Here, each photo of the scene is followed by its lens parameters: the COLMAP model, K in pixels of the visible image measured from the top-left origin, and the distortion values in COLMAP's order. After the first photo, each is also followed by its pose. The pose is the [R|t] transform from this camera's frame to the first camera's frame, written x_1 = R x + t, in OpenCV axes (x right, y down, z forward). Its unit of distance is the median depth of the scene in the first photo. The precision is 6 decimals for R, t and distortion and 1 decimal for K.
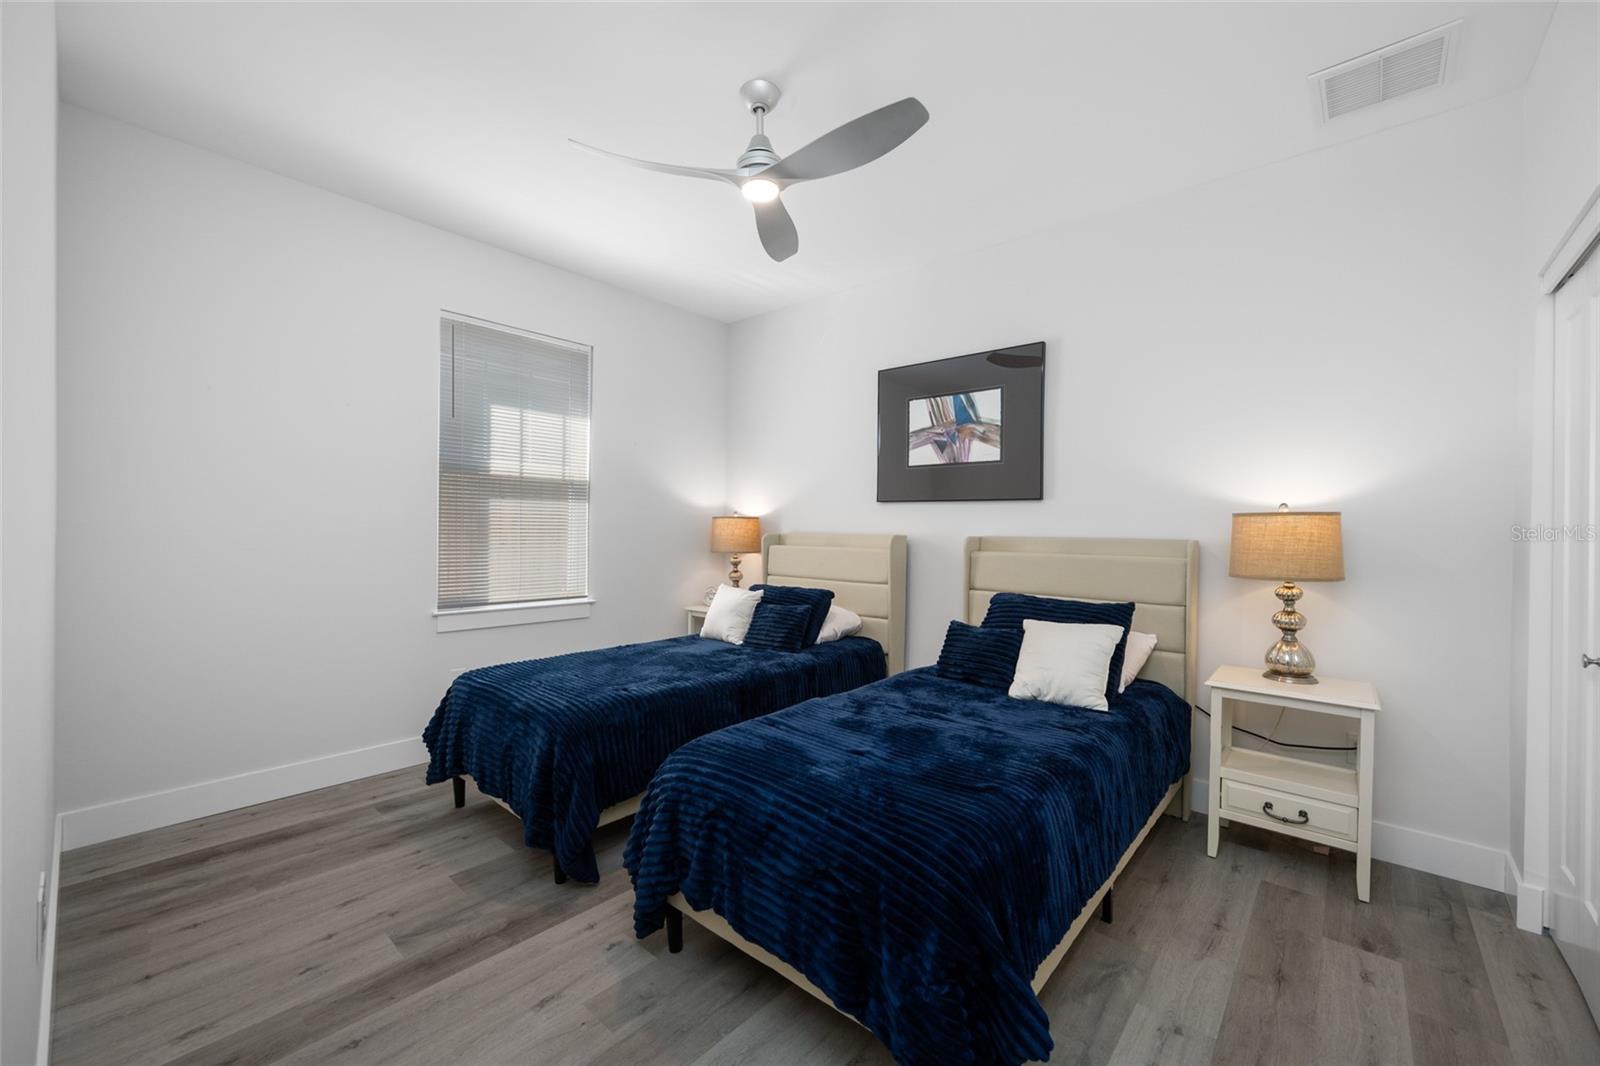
lens RADIAL K [[632.9, 0, 810.9], [0, 632.9, 534.6], [0, 0, 1]] dist [-0.009044, 0.000537]
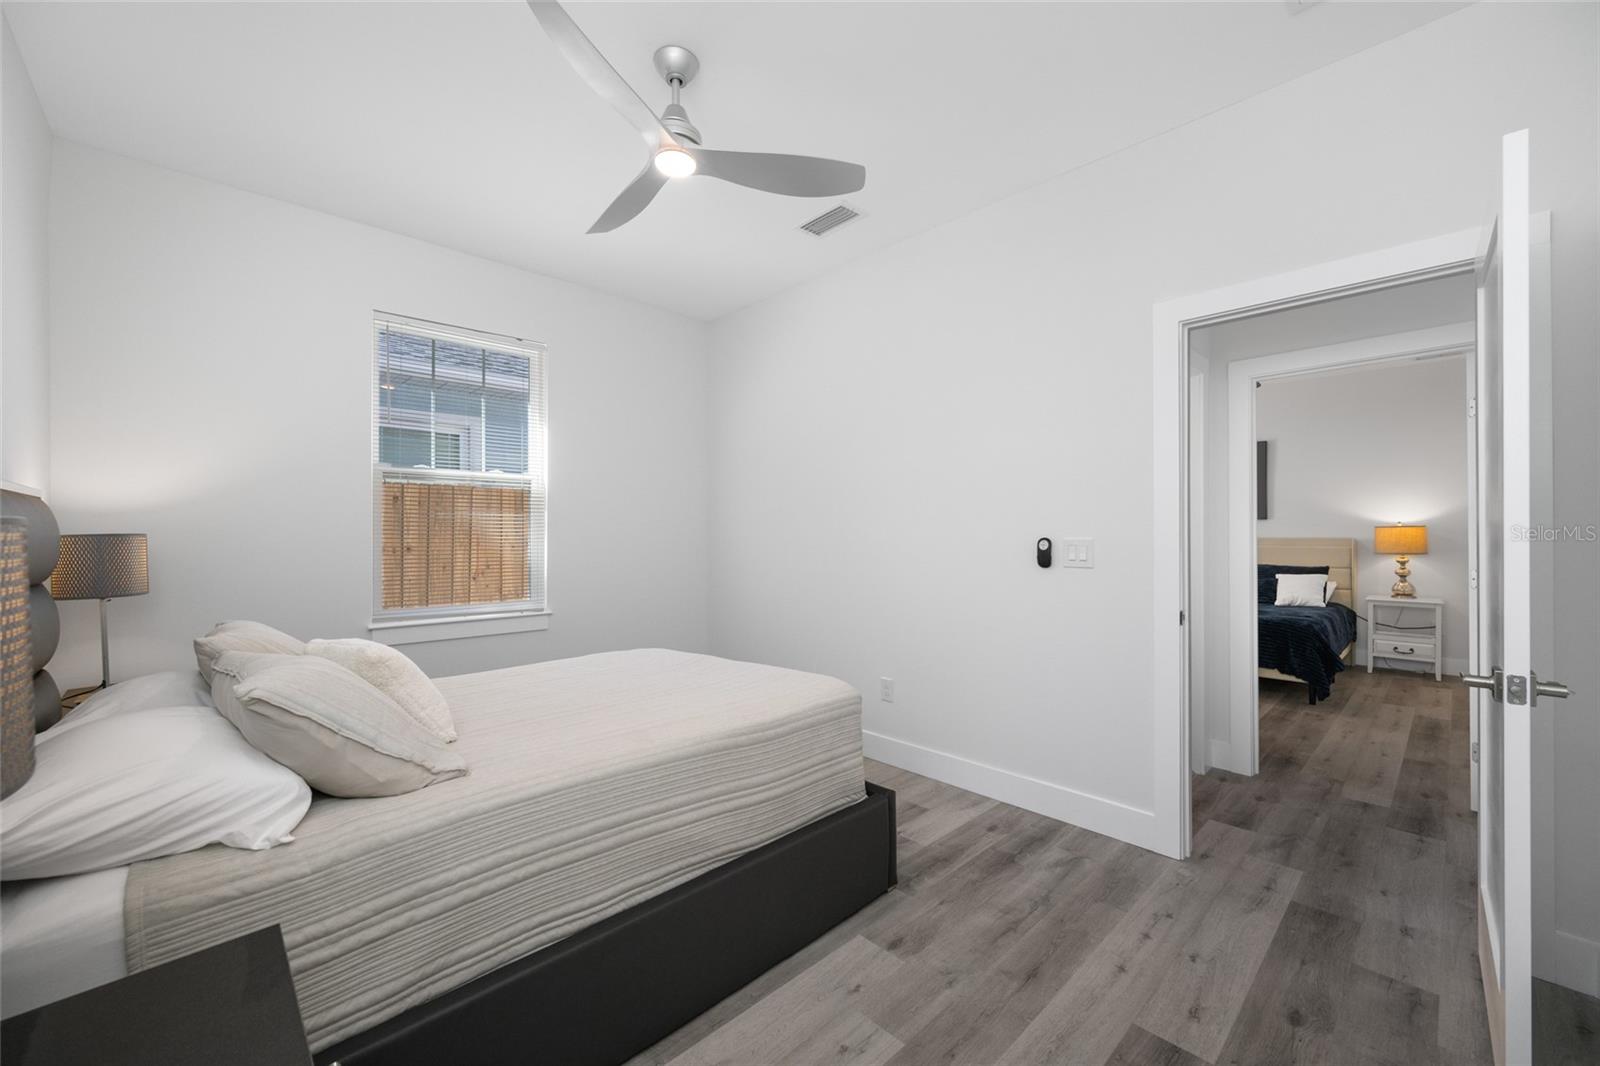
lens RADIAL K [[632.9, 0, 802.2], [0, 632.9, 540.6], [0, 0, 1]] dist [-0.009044, 0.000537]
pose [[0.996564, -0.008235, -0.082414, -0.916930], [0.007814, 0.999955, -0.005433, 0.010455], [0.082455, 0.004771, 0.996583, -1.087737]]
